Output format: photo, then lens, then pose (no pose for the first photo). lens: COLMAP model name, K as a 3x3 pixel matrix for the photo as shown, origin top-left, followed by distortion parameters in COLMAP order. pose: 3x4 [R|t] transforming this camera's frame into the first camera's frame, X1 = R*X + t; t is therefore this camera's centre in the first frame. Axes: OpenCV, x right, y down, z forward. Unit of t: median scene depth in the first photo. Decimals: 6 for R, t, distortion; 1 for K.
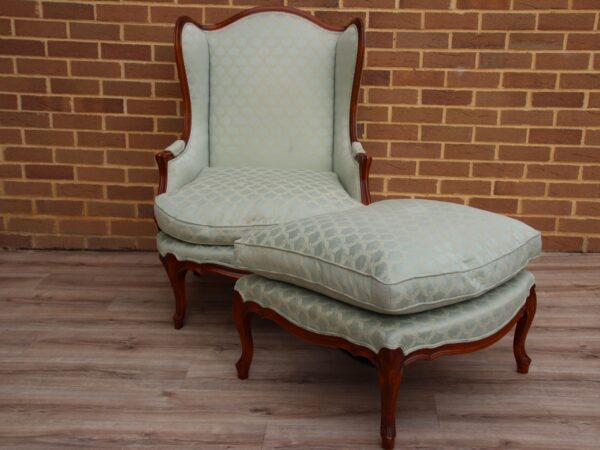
lens RADIAL K [[842.0, 0, 296.3], [0, 842.0, 233.6], [0, 0, 1]] dist [0.148460, 0.000000]
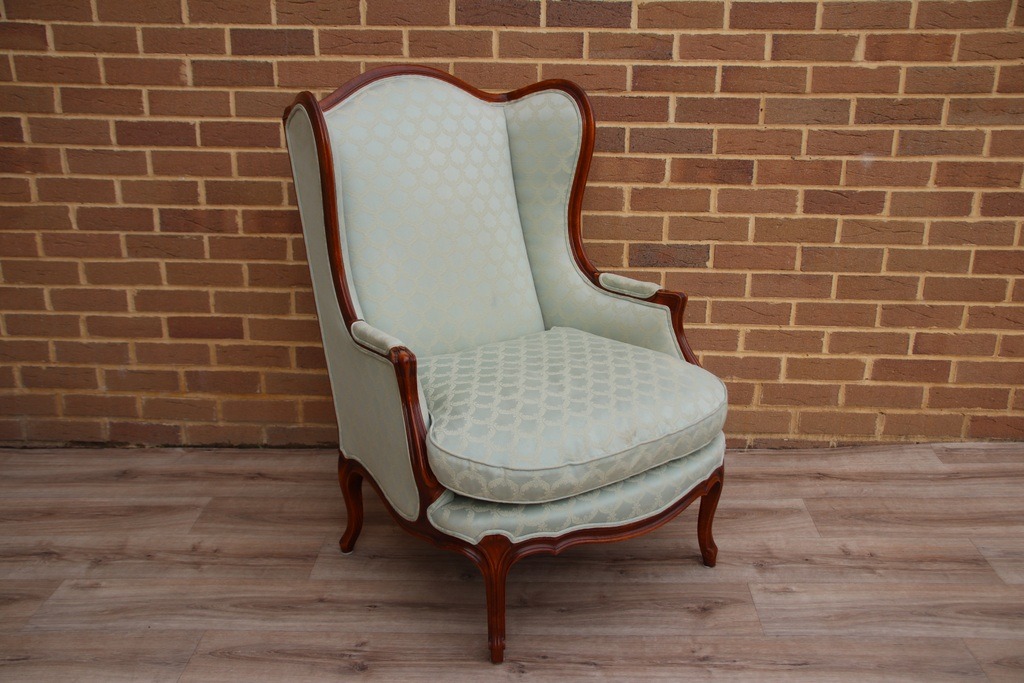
lens RADIAL K [[1033.3, 0, 505.6], [0, 1033.3, 357.2], [0, 0, 1]] dist [0.028634, 0.000000]
pose [[0.999763, -0.017380, 0.013139, -0.080772], [0.016857, 0.999101, 0.038910, -0.079720], [-0.013803, -0.038680, 0.999156, 0.238825]]
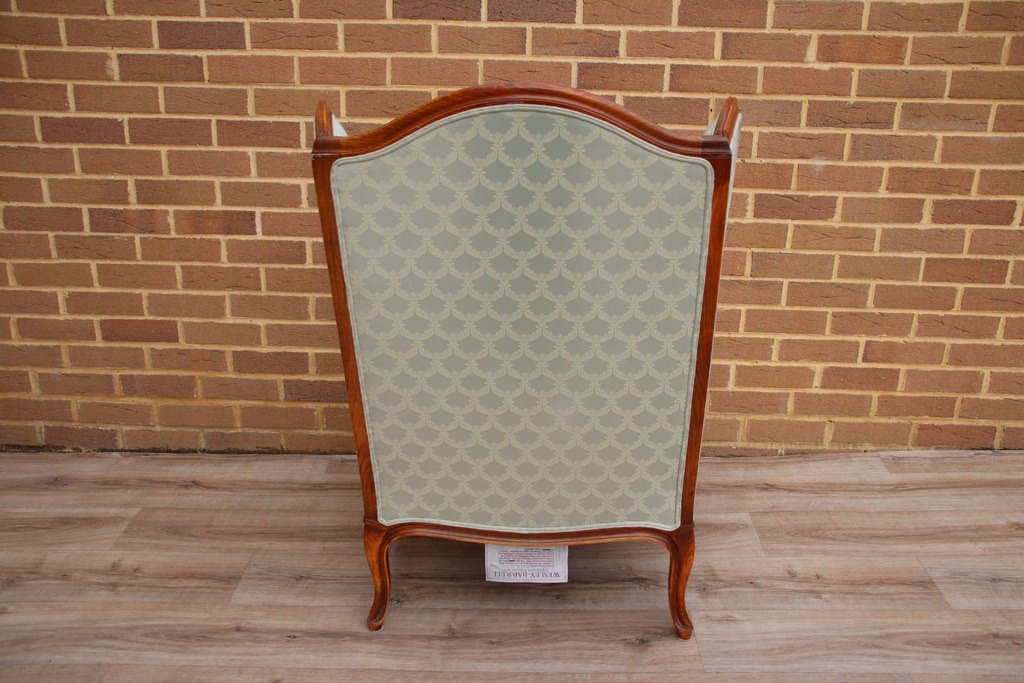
lens RADIAL K [[949.2, 0, 505.8], [0, 949.2, 355.3], [0, 0, 1]] dist [-0.017198, 0.000000]
pose [[0.999426, -0.012926, 0.031305, -0.049542], [0.010957, 0.997999, 0.062273, -0.097995], [-0.032047, -0.061895, 0.997568, 0.324746]]
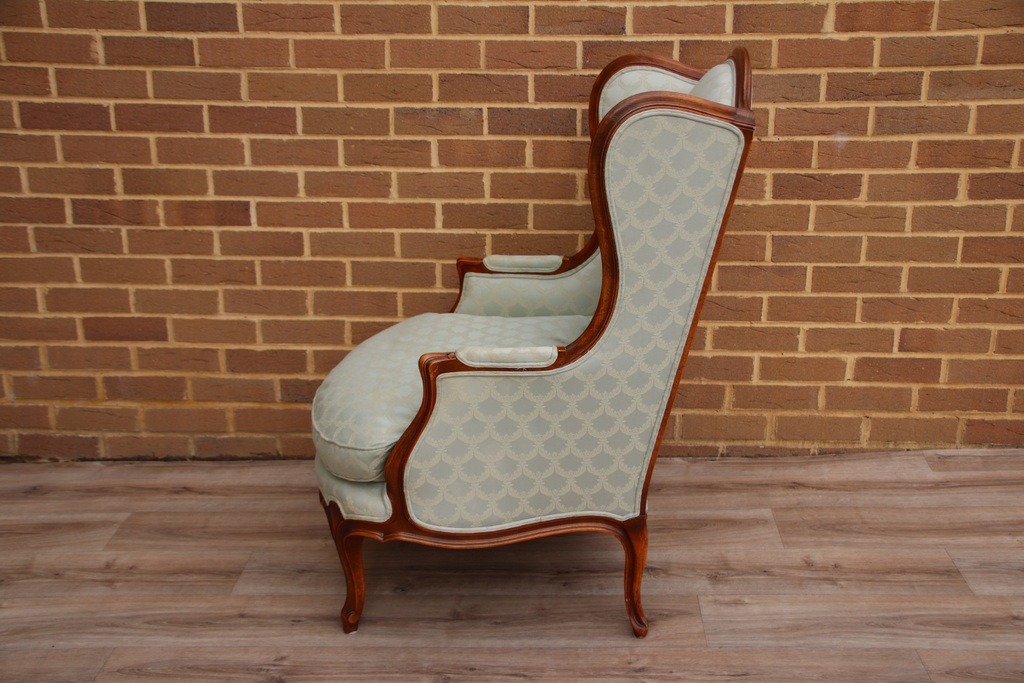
lens RADIAL K [[1226.7, 0, 507.1], [0, 1226.7, 362.2], [0, 0, 1]] dist [0.133410, 0.000000]
pose [[0.999678, -0.024796, 0.005400, -0.037445], [0.024625, 0.999251, 0.029840, -0.071414], [-0.006136, -0.029698, 0.999540, 0.163318]]
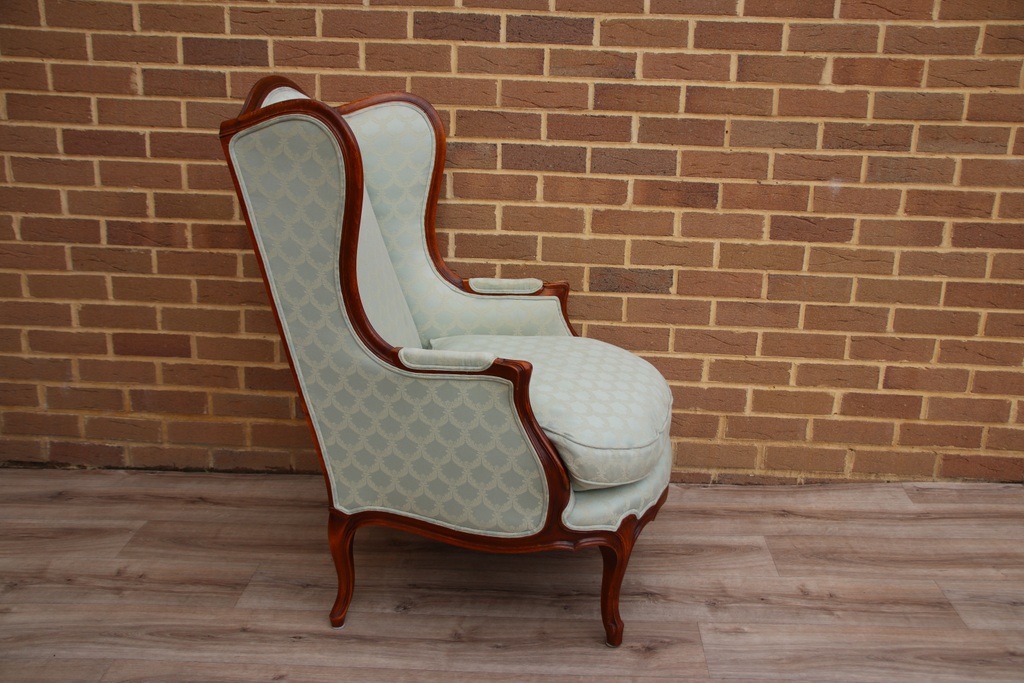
lens RADIAL K [[1033.3, 0, 511.4], [0, 1033.3, 355.4], [0, 0, 1]] dist [0.028634, 0.000000]
pose [[0.999896, 0.005811, 0.013213, -0.043750], [-0.005744, 0.999971, -0.005077, -0.065059], [-0.013242, 0.005000, 0.999900, 0.266278]]
